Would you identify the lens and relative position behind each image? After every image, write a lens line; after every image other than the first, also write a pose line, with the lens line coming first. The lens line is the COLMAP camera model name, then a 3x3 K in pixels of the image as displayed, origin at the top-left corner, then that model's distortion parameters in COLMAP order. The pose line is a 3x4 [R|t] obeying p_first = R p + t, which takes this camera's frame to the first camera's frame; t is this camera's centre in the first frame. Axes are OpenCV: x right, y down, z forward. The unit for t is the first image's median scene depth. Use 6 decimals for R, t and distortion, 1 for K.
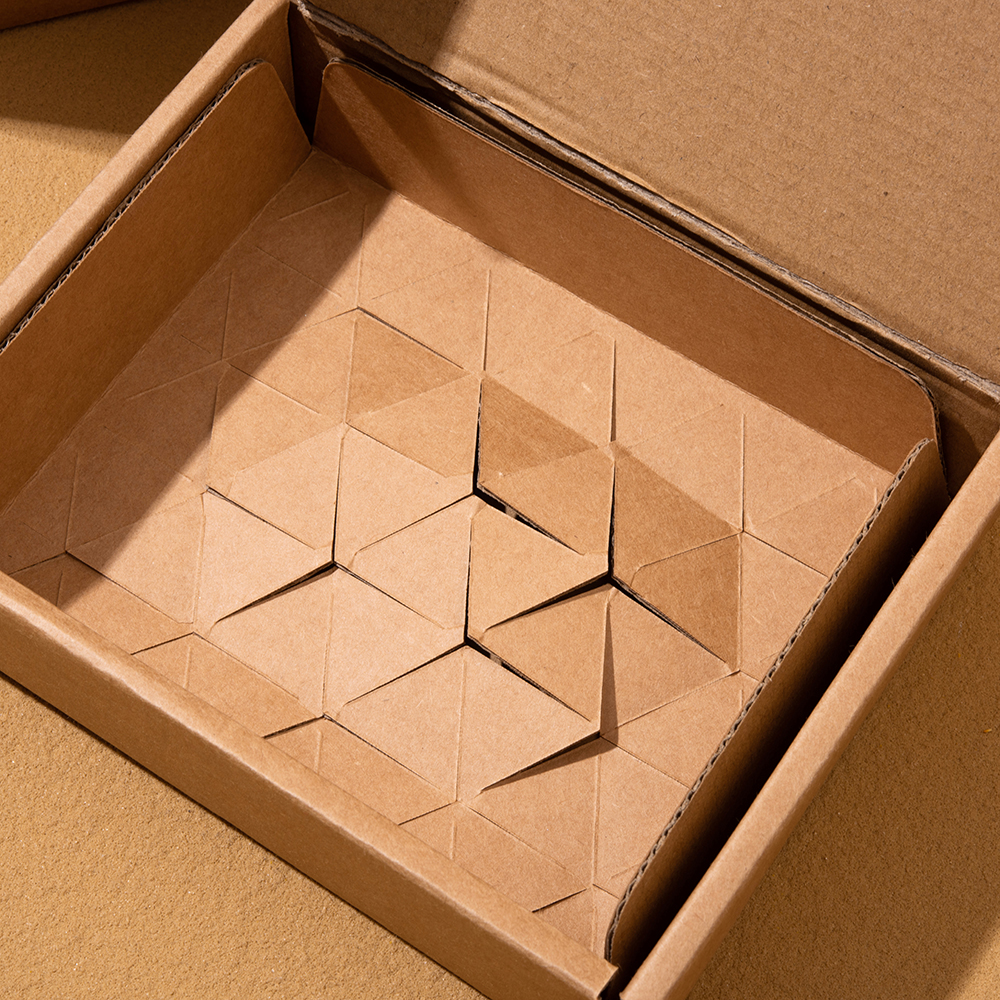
lens RADIAL K [[2561.3, 0, 500.0], [0, 2561.3, 500.0], [0, 0, 1]] dist [-0.019819, -0.161027]
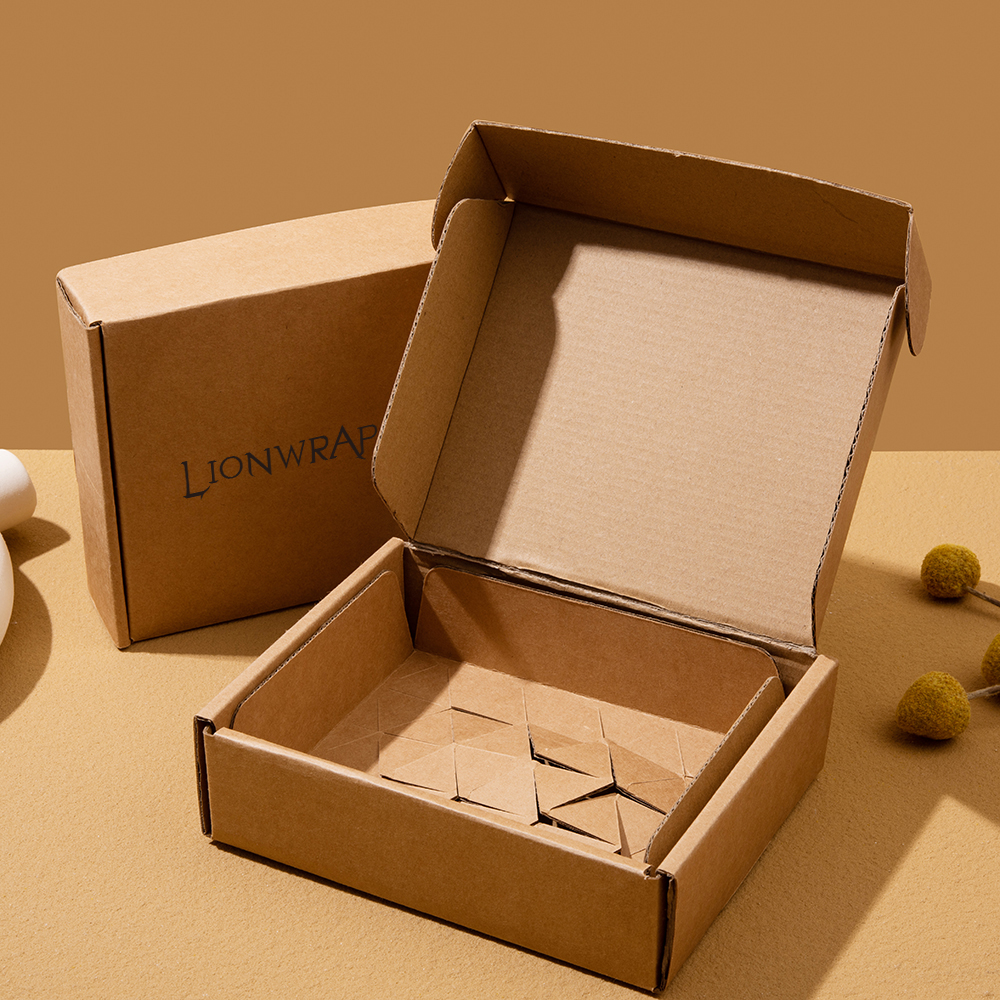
lens RADIAL K [[2561.3, 0, 500.0], [0, 2561.3, 500.0], [0, 0, 1]] dist [-0.019819, -0.161027]
pose [[0.994017, -0.066027, 0.087008, -0.175825], [0.103250, 0.827875, -0.551328, 0.826538], [-0.035629, 0.557013, 0.829739, -0.575534]]
